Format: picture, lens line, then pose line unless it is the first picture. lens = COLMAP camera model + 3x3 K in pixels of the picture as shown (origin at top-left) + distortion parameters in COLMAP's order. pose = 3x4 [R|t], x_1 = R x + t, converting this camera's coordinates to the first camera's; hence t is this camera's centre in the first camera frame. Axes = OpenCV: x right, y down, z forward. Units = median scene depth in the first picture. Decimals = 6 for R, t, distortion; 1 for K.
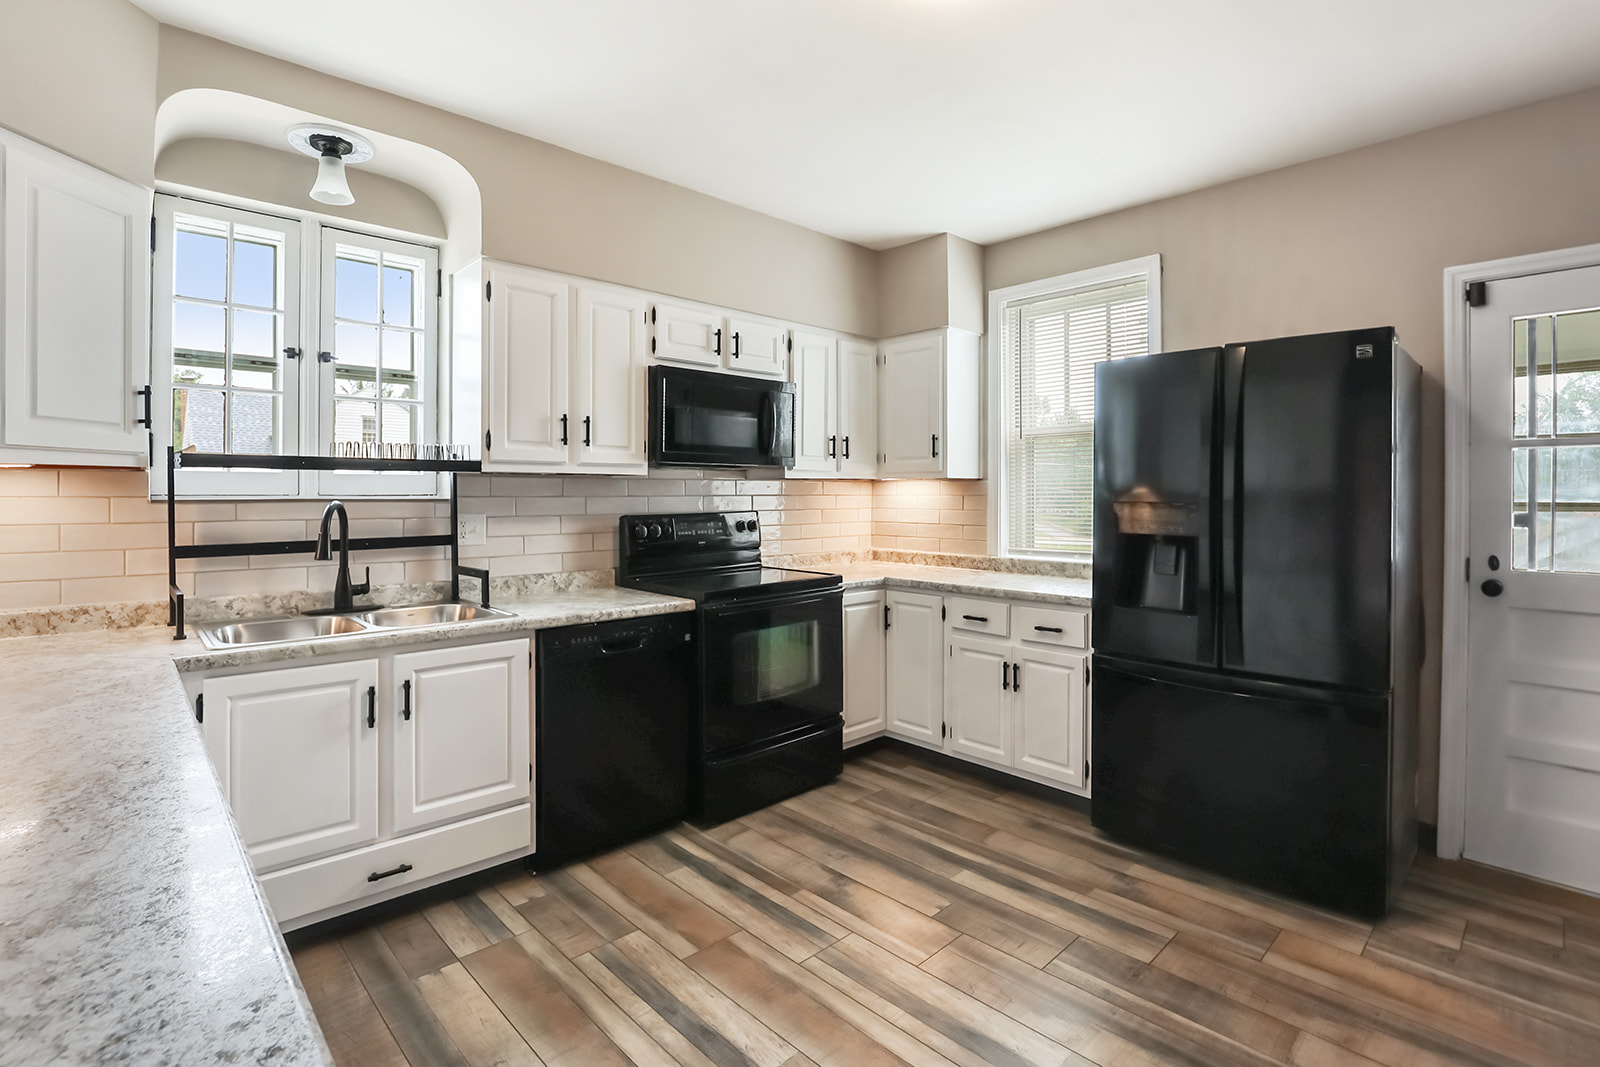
lens RADIAL K [[760.7, 0, 797.1], [0, 760.7, 496.9], [0, 0, 1]] dist [-0.026298, 0.000283]
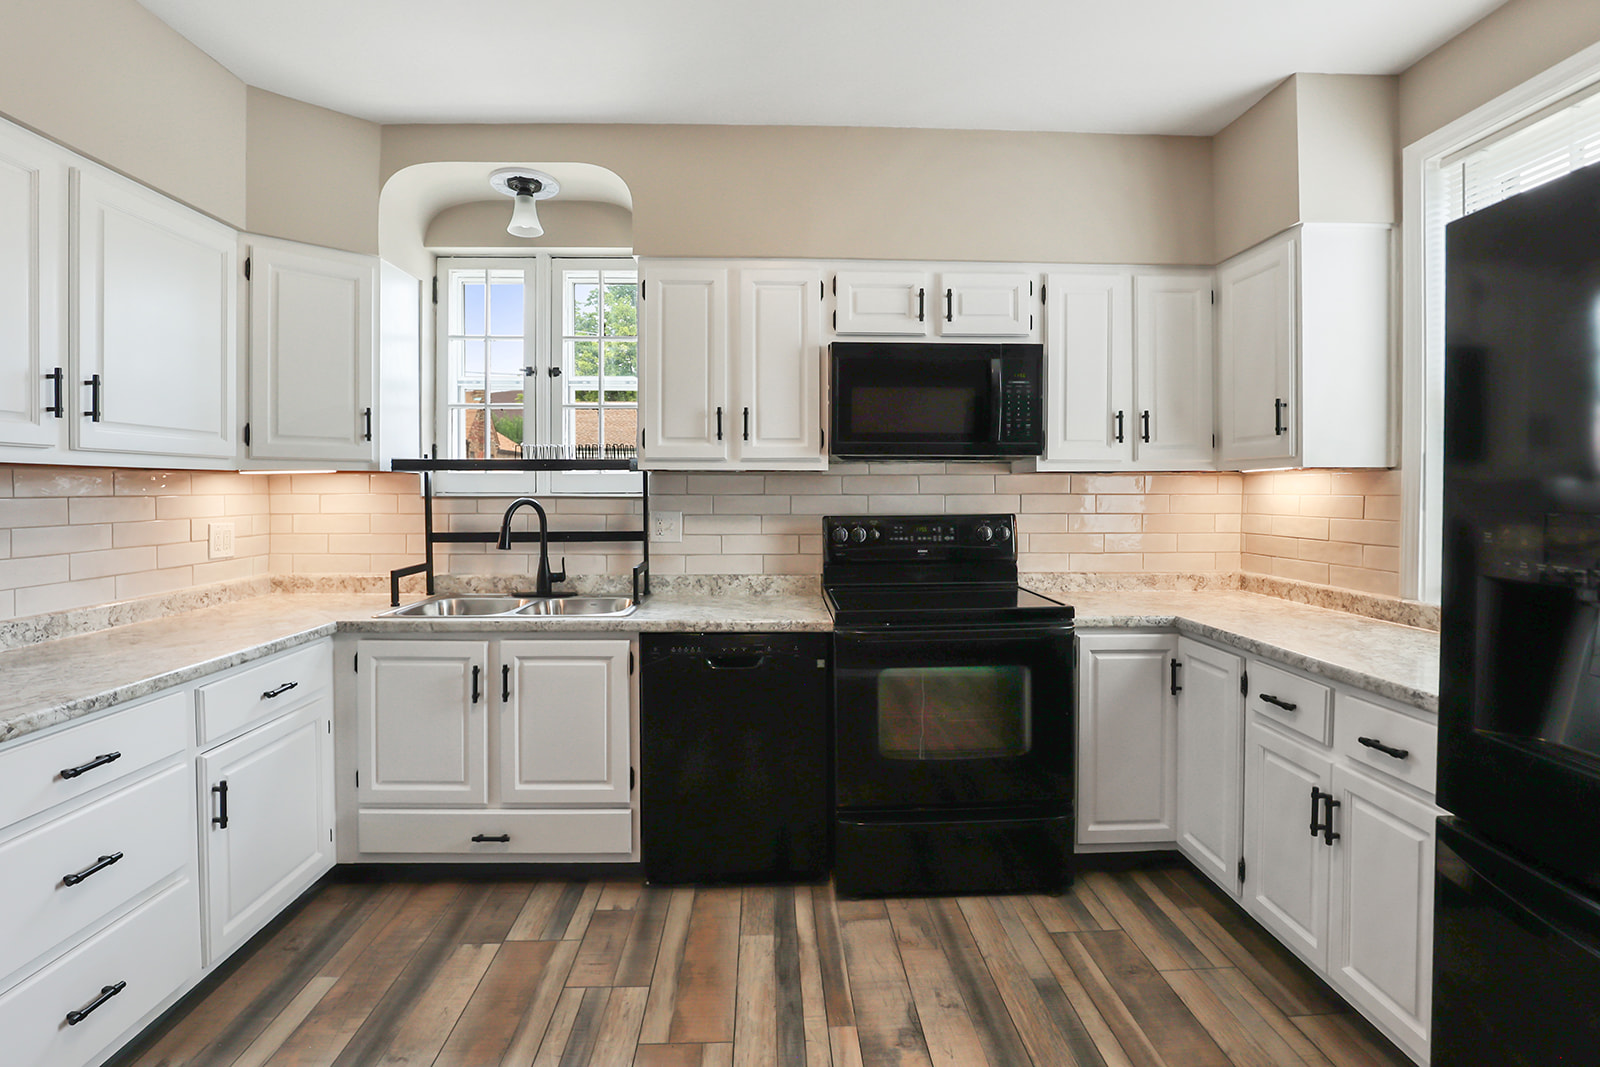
lens RADIAL K [[760.7, 0, 797.1], [0, 760.7, 496.9], [0, 0, 1]] dist [-0.026298, 0.000283]
pose [[0.752566, 0.005601, -0.658492, 0.371296], [-0.003625, 0.999984, 0.004363, -0.002127], [0.658506, -0.000897, 0.752575, 0.339181]]
